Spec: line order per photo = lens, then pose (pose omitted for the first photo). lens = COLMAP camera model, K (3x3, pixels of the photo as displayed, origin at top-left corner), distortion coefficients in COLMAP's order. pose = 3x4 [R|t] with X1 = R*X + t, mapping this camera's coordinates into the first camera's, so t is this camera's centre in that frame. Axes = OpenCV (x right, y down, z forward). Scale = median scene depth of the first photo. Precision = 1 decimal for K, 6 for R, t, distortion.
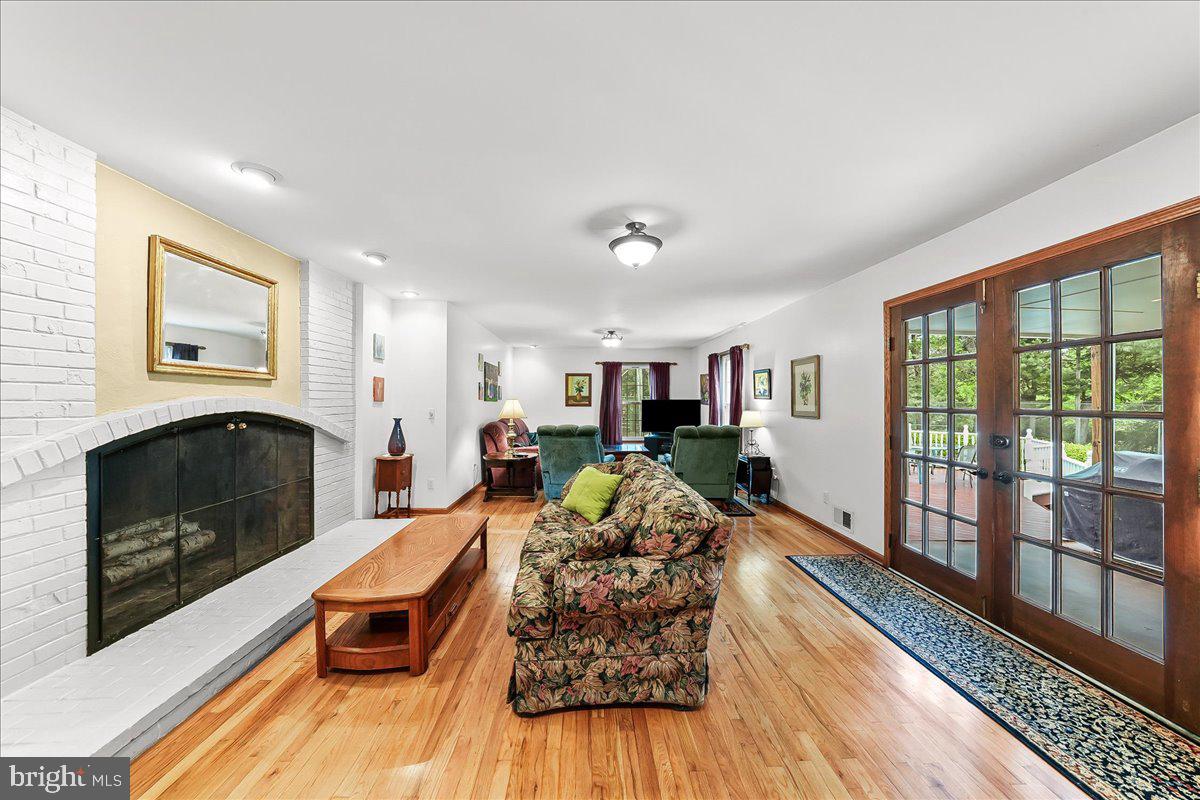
lens RADIAL K [[411.5, 0, 600.5], [0, 411.5, 400.0], [0, 0, 1]] dist [-0.016225, 0.000163]
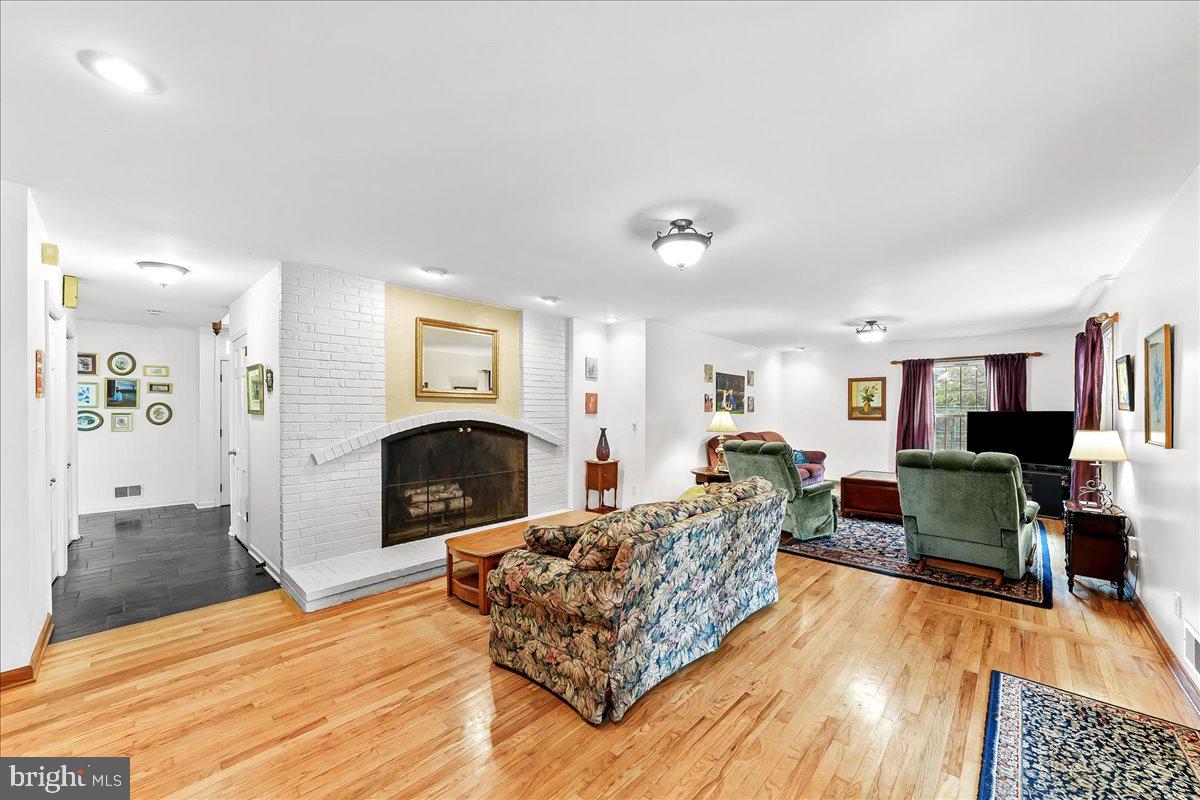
lens RADIAL K [[454.6, 0, 602.6], [0, 454.6, 410.6], [0, 0, 1]] dist [-0.010547, 0.000154]
pose [[0.705286, -0.002062, -0.708920, 0.424219], [0.000821, 0.999997, -0.002092, -0.002548], [0.708922, 0.000893, 0.705286, 0.097892]]
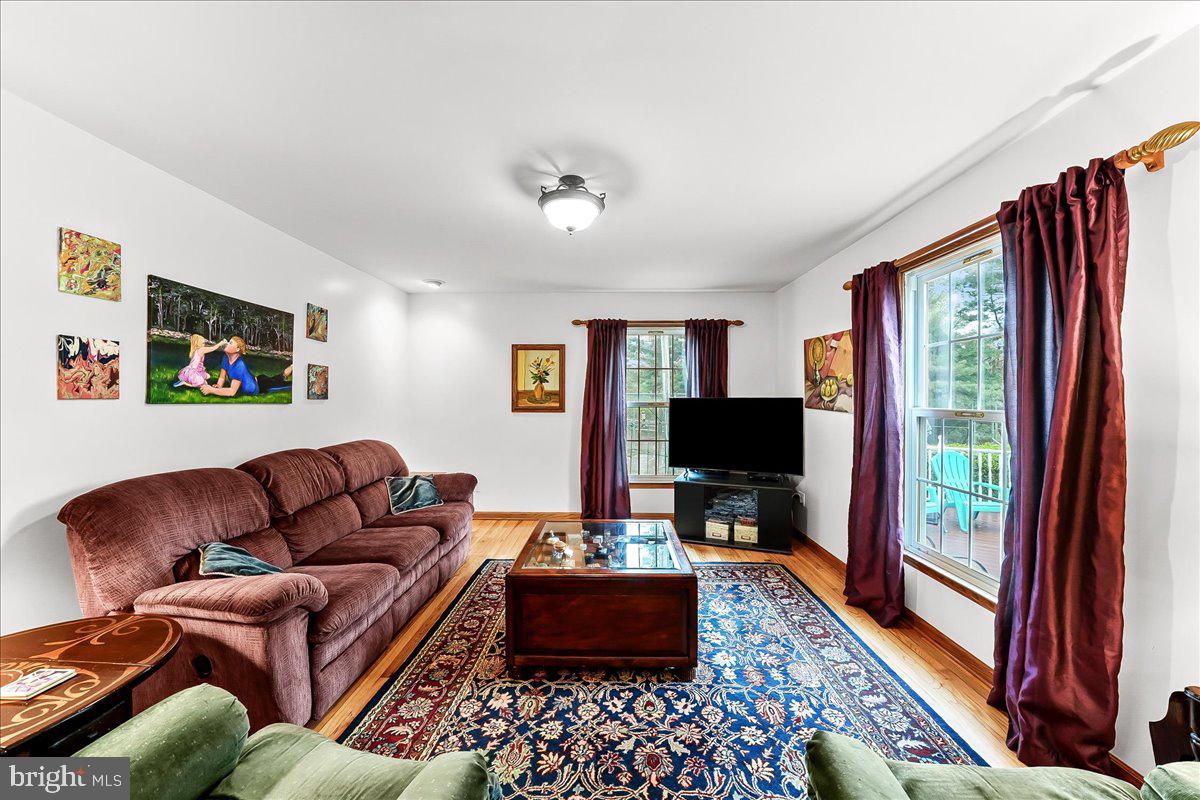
lens RADIAL K [[421.1, 0, 602.4], [0, 421.1, 396.7], [0, 0, 1]] dist [-0.013975, 0.000042]
pose [[0.998213, -0.001437, -0.059735, 0.110302], [0.001168, 0.999989, -0.004542, -0.000987], [0.059741, 0.004464, 0.998204, 1.070815]]
